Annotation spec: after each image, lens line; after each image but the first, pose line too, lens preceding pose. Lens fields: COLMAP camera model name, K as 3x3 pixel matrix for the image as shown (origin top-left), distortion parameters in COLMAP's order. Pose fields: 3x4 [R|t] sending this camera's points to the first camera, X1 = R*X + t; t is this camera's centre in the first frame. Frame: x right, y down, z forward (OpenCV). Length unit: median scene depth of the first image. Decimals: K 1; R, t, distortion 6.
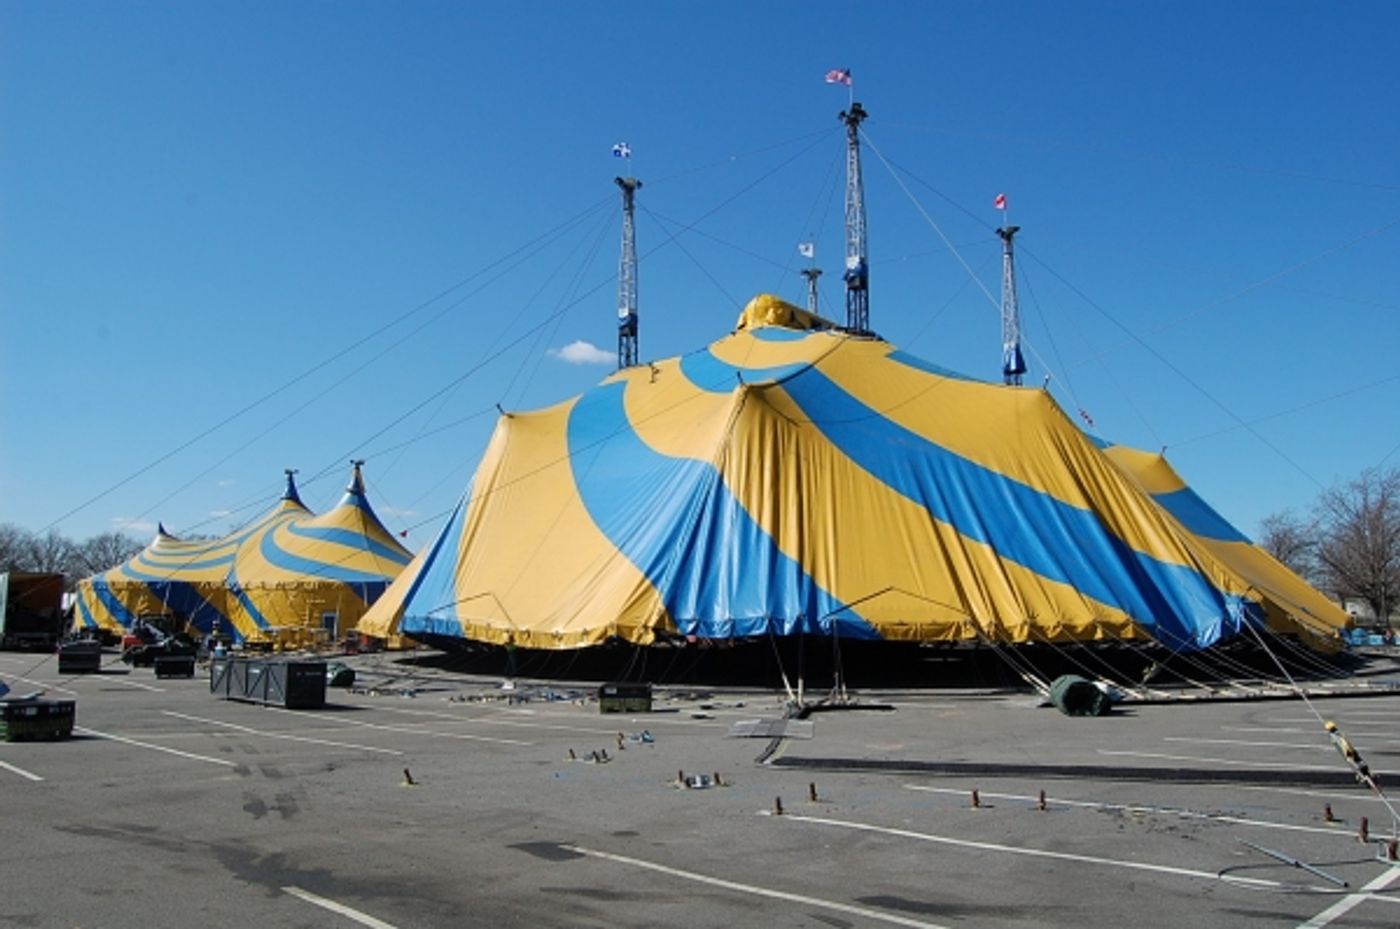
lens RADIAL K [[1146.2, 0, 700.0], [0, 1146.2, 464.5], [0, 0, 1]] dist [-0.088069, 0.003116]
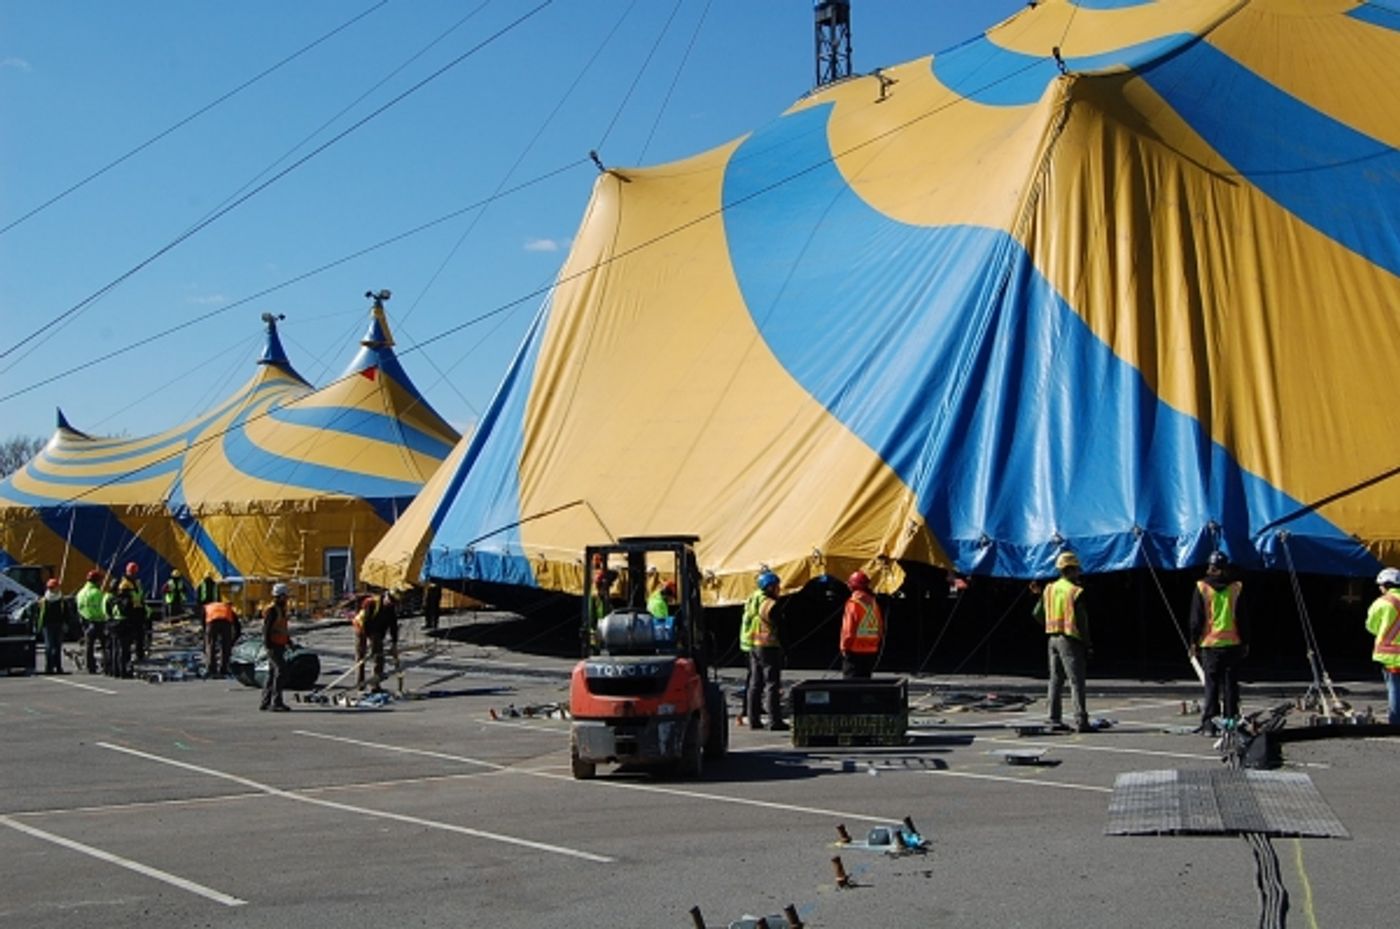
lens RADIAL K [[1839.4, 0, 700.0], [0, 1839.4, 464.5], [0, 0, 1]] dist [-0.055555, -0.018948]
pose [[0.989703, -0.025463, -0.140850, -0.011882], [0.037462, 0.995828, 0.083204, 0.026968], [0.138143, -0.087623, 0.986529, 0.174069]]
